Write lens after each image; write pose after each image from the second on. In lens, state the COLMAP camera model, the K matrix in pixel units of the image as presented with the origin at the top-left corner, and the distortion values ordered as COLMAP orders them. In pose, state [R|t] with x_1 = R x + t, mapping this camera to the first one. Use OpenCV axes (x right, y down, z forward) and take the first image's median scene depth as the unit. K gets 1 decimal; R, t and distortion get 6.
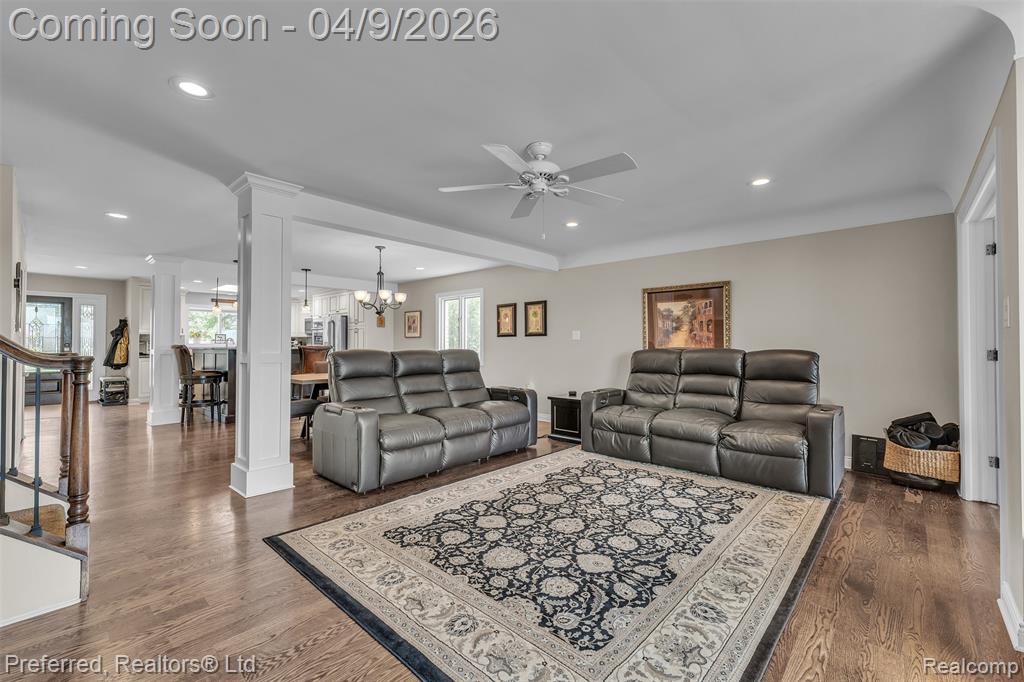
lens RADIAL K [[432.2, 0, 513.2], [0, 432.2, 340.9], [0, 0, 1]] dist [0.003967, -0.000073]
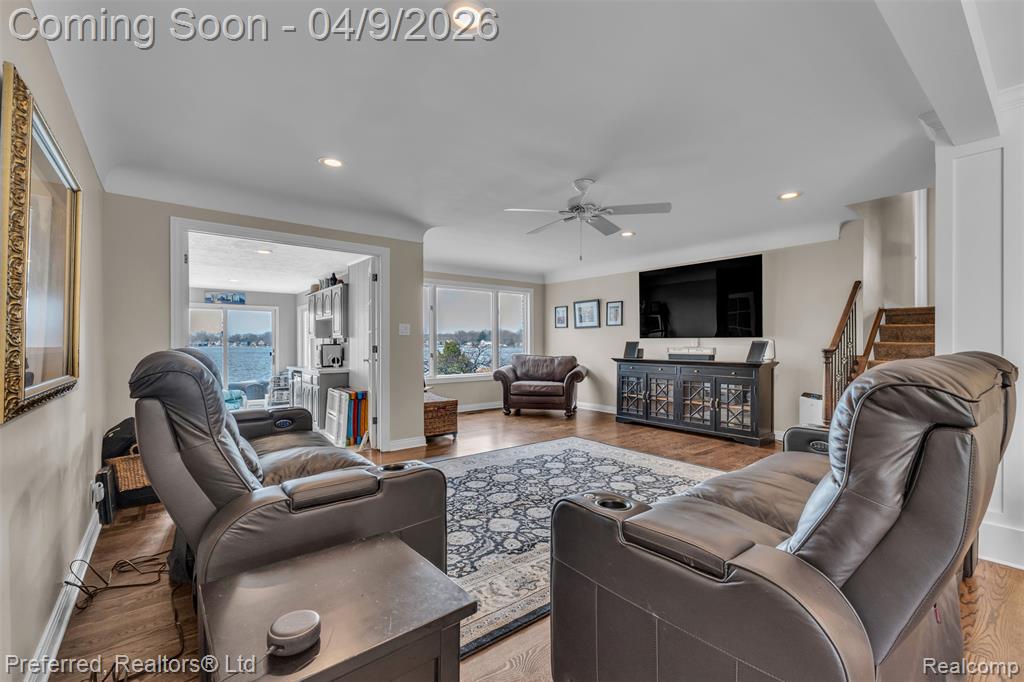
lens RADIAL K [[438.3, 0, 518.9], [0, 438.3, 345.3], [0, 0, 1]] dist [0.000203, 0.000242]
pose [[-0.989235, -0.002813, 0.146311, 0.050308], [-0.003817, 0.999971, -0.006582, 0.021436], [-0.146288, -0.007070, -0.989217, 1.910898]]
